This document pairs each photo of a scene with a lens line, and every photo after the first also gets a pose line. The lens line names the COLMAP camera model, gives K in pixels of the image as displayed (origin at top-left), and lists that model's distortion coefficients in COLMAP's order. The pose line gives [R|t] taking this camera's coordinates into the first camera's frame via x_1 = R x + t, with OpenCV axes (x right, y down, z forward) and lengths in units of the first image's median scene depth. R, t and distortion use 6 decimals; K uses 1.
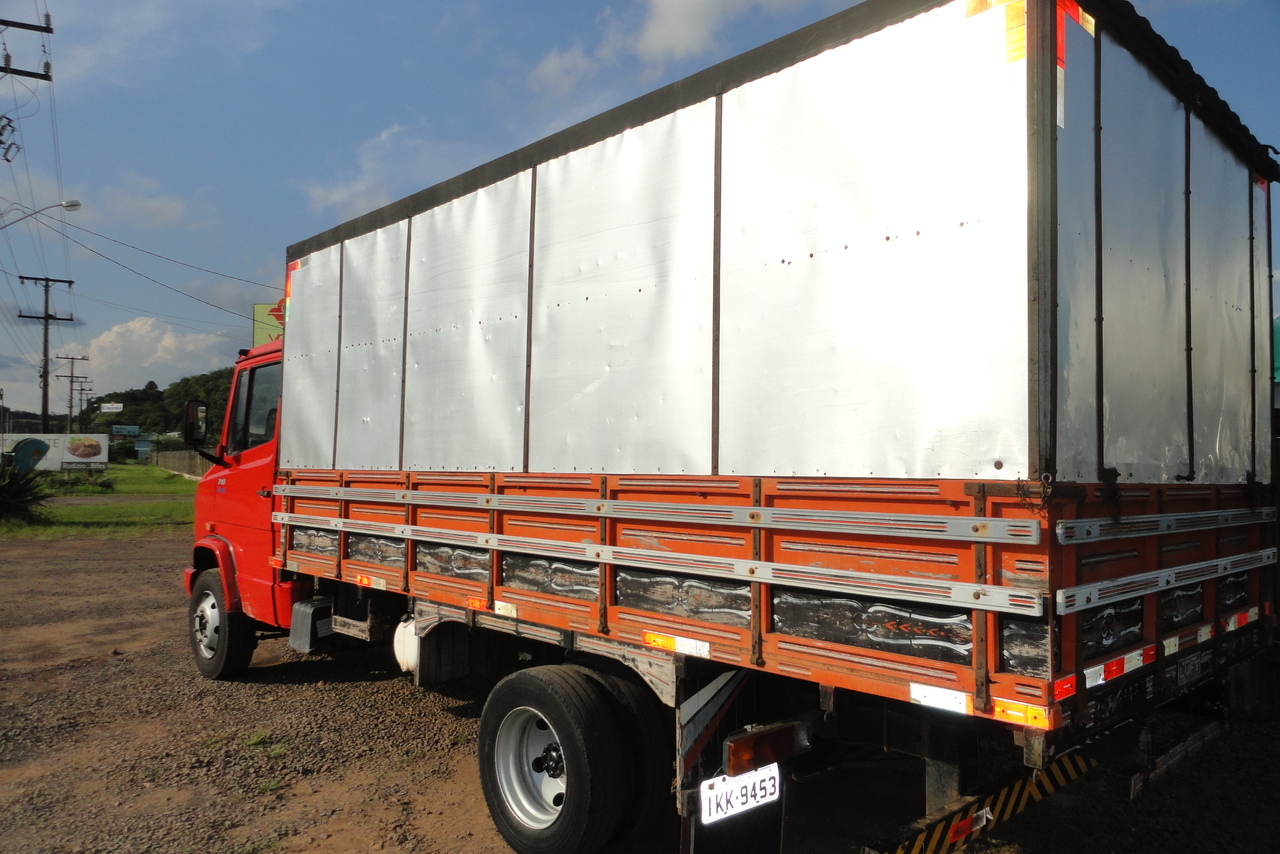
lens RADIAL K [[887.1, 0, 634.1], [0, 887.1, 425.7], [0, 0, 1]] dist [0.016917, 0.006420]
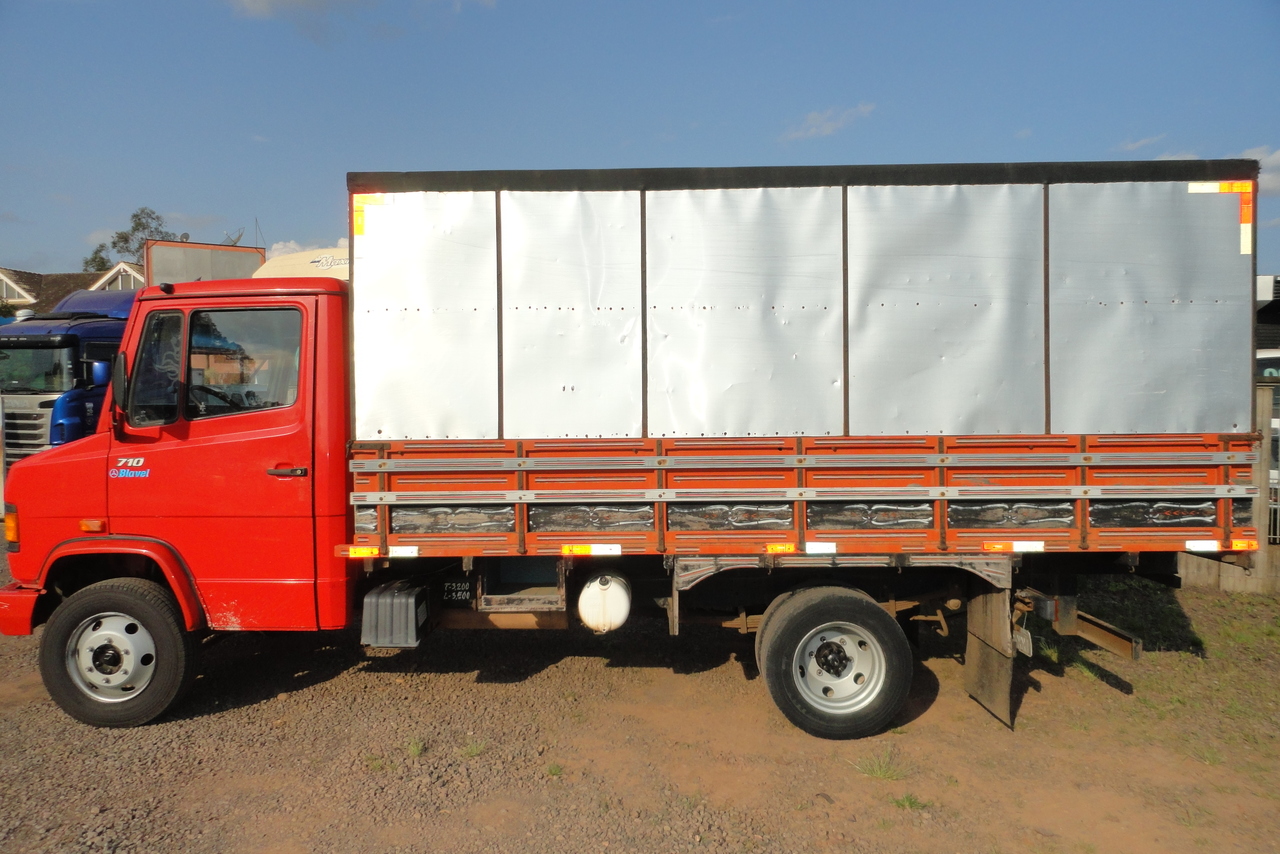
lens RADIAL K [[887.1, 0, 635.5], [0, 887.1, 424.1], [0, 0, 1]] dist [0.016917, 0.006420]
pose [[0.697427, -0.021325, 0.716338, -1.367089], [-0.019835, 0.998600, 0.049039, -0.021419], [-0.716381, -0.048410, 0.696028, 0.386870]]
